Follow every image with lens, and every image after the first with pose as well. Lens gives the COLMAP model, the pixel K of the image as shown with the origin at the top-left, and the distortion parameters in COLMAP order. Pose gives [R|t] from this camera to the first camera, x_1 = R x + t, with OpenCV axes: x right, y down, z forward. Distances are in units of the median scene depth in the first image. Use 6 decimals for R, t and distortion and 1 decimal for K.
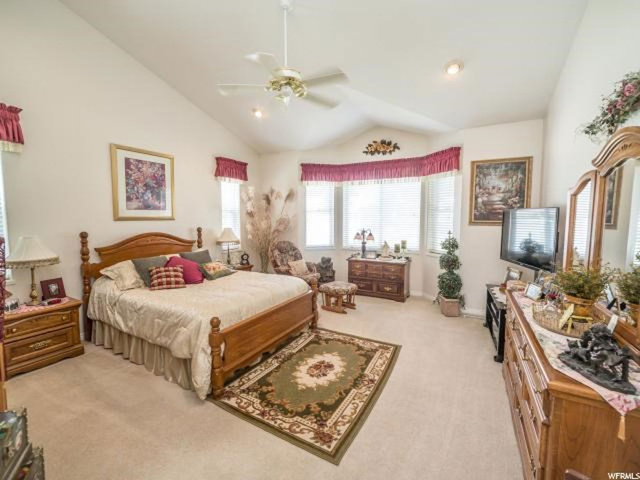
lens RADIAL K [[280.8, 0, 317.0], [0, 280.8, 237.2], [0, 0, 1]] dist [-0.020560, 0.008160]
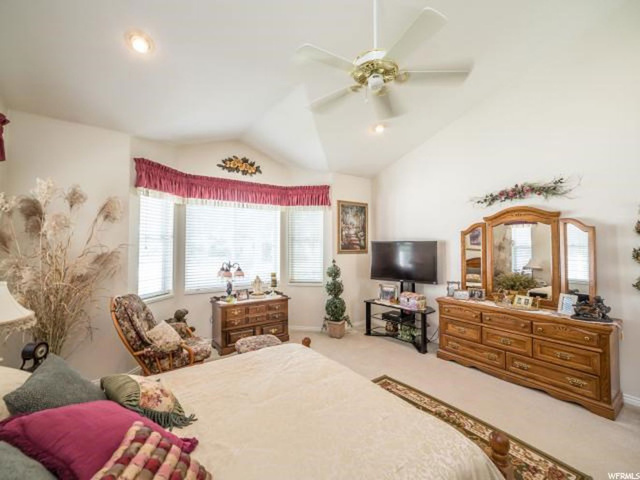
lens RADIAL K [[280.8, 0, 317.0], [0, 280.8, 237.2], [0, 0, 1]] dist [-0.020560, 0.008160]
pose [[0.425718, 0.021478, 0.904601, -0.483796], [0.067437, 0.996185, -0.055389, -0.046250], [-0.902340, 0.084584, 0.422645, 0.499056]]
